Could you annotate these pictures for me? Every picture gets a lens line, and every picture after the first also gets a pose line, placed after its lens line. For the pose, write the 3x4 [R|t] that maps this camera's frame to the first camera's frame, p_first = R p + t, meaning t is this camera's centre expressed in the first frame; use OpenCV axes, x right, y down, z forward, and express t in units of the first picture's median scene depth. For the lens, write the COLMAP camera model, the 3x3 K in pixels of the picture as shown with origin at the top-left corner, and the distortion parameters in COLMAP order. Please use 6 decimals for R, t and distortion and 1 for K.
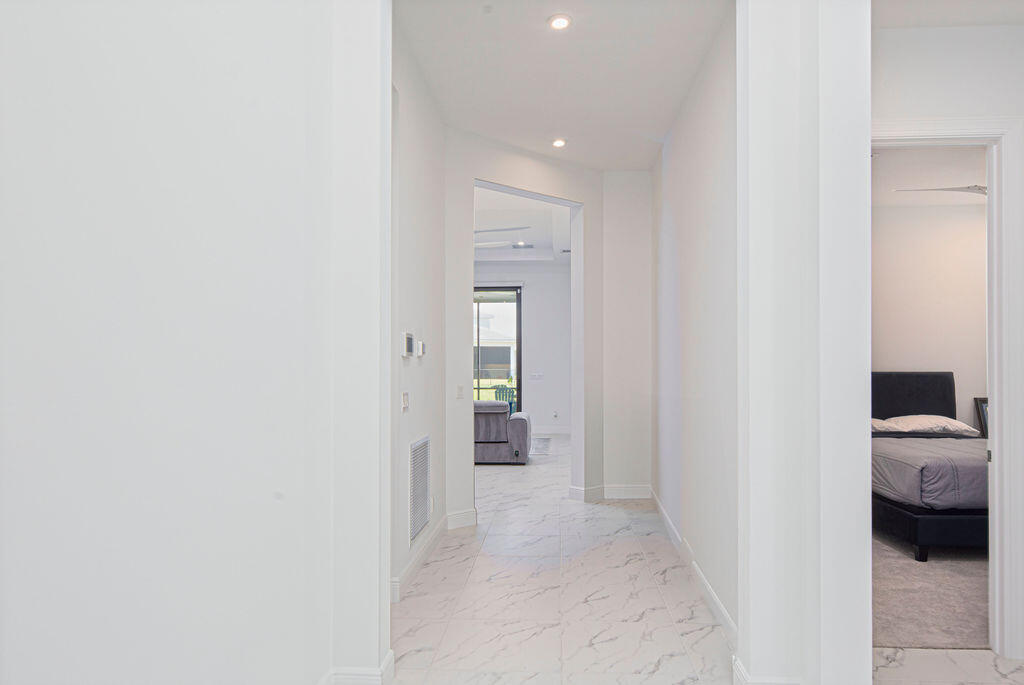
lens RADIAL K [[660.2, 0, 515.5], [0, 660.2, 360.3], [0, 0, 1]] dist [0.000253, -0.000959]
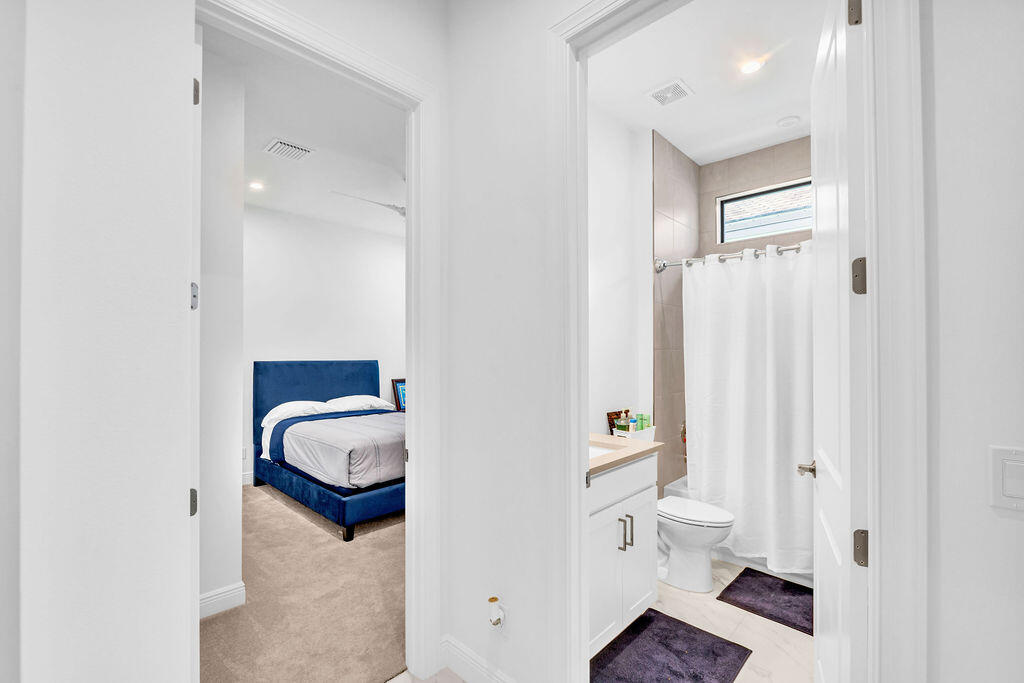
lens RADIAL K [[446.6, 0, 507.8], [0, 446.6, 349.7], [0, 0, 1]] dist [-0.001866, -0.000105]
pose [[0.651615, 0.008548, 0.758502, 0.236524], [-0.003970, 0.999961, -0.007858, 0.004888], [-0.758540, 0.002109, 0.651623, 0.341646]]
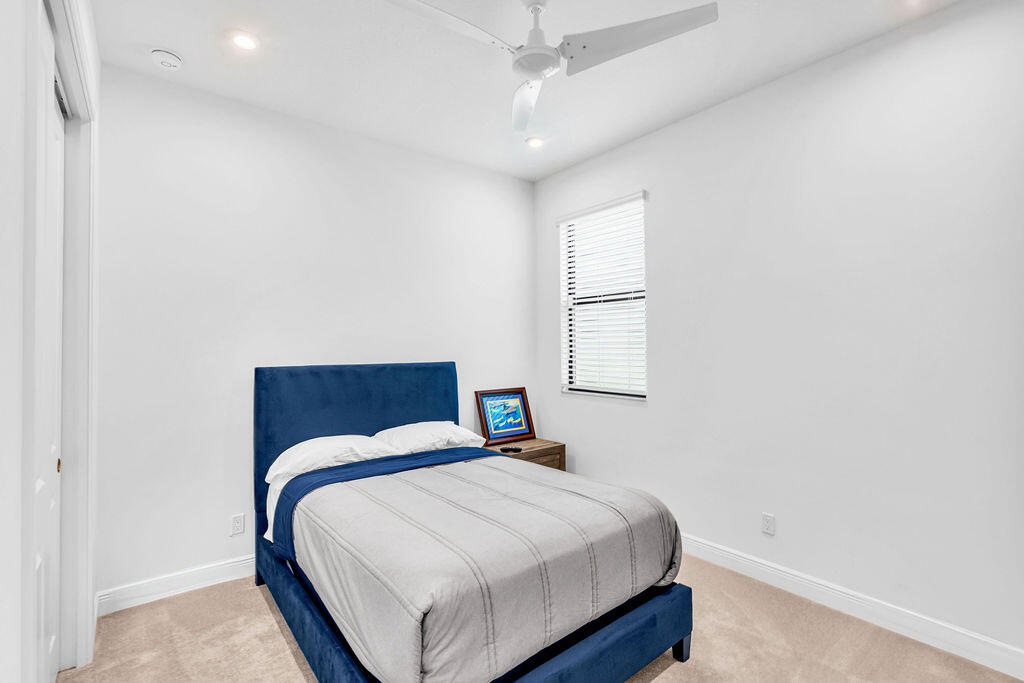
lens RADIAL K [[480.3, 0, 498.1], [0, 480.3, 341.3], [0, 0, 1]] dist [0.004337, 0.000276]
pose [[0.757893, 0.000918, 0.652378, 0.457677], [0.006470, 0.999939, -0.008924, -0.001728], [-0.652347, 0.010984, 0.757841, 0.744623]]
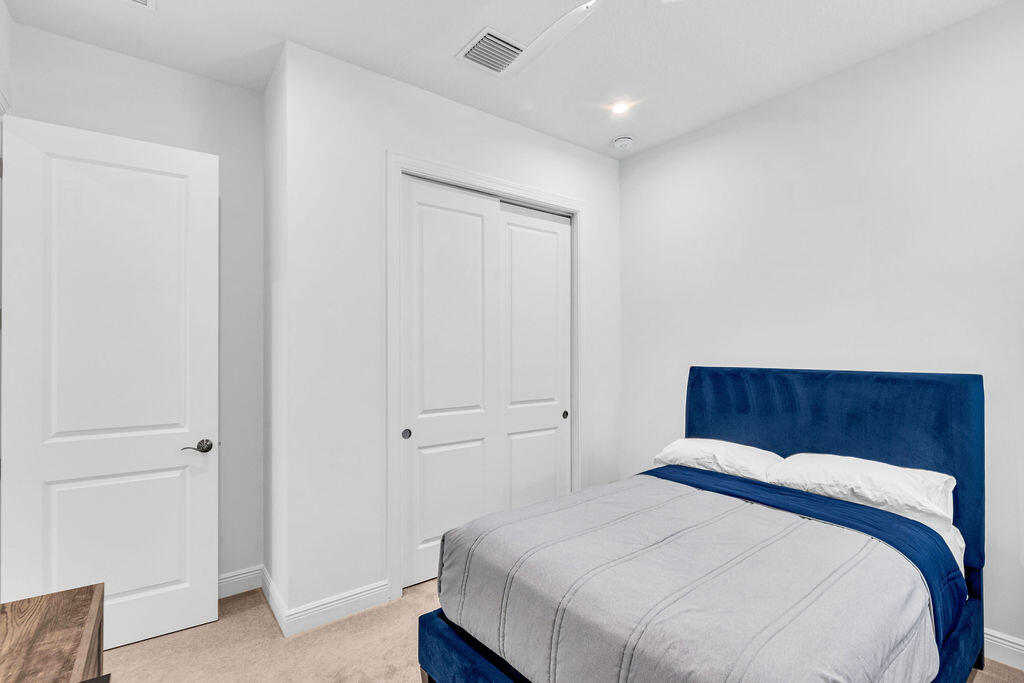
lens RADIAL K [[462.3, 0, 507.8], [0, 462.3, 353.7], [0, 0, 1]] dist [-0.000302, -0.000093]
pose [[0.645897, 0.001549, -0.763423, 0.977949], [0.003821, 0.999979, 0.005261, 0.001632], [0.763415, -0.006315, 0.645878, 0.784933]]
